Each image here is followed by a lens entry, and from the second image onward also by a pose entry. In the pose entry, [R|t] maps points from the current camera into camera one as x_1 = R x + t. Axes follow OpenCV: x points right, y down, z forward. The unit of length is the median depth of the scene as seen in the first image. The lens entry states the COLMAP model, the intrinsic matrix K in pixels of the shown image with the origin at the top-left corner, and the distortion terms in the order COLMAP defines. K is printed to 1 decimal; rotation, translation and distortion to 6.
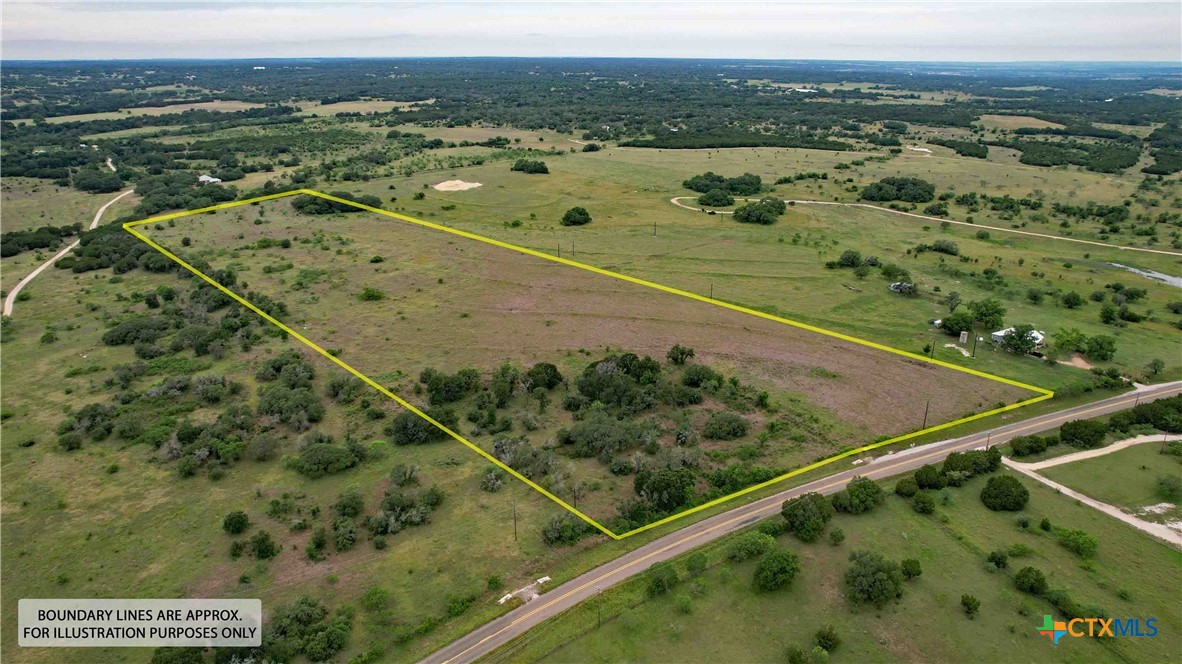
lens RADIAL K [[750.4, 0, 591.0], [0, 750.4, 332.0], [0, 0, 1]] dist [-0.075325, 0.070712]
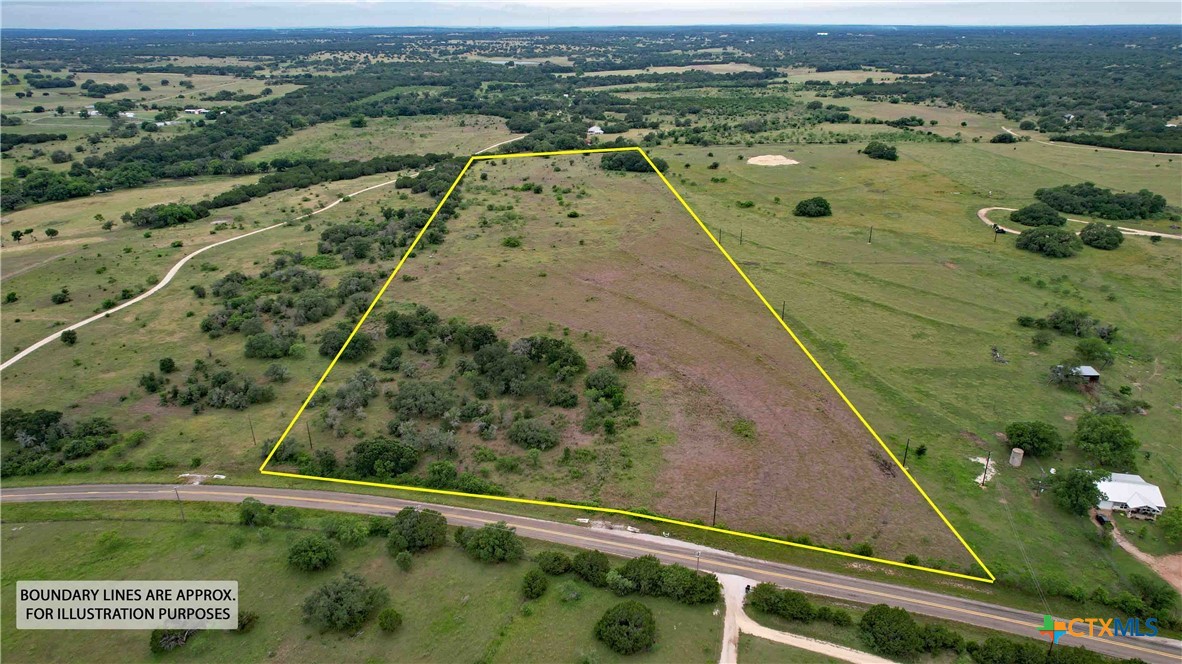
lens RADIAL K [[750.4, 0, 591.0], [0, 750.4, 332.0], [0, 0, 1]] dist [-0.075325, 0.070712]
pose [[0.749074, 0.250462, -0.613316, 0.366687], [-0.226201, 0.966838, 0.118560, -0.056986], [0.622673, 0.049922, 0.780888, 0.155420]]
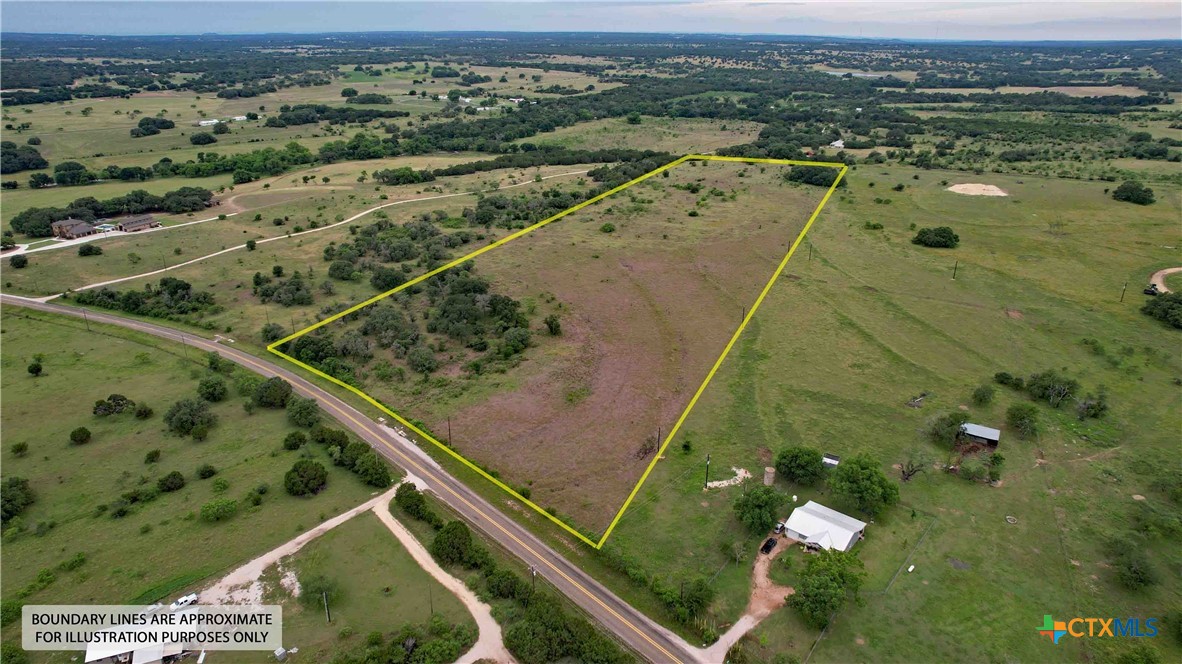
lens RADIAL K [[750.4, 0, 591.0], [0, 750.4, 332.0], [0, 0, 1]] dist [-0.075325, 0.070712]
pose [[0.346588, 0.354128, -0.868602, 0.595152], [-0.333911, 0.911919, 0.238551, -0.128548], [0.876573, 0.207357, 0.434308, 0.346672]]
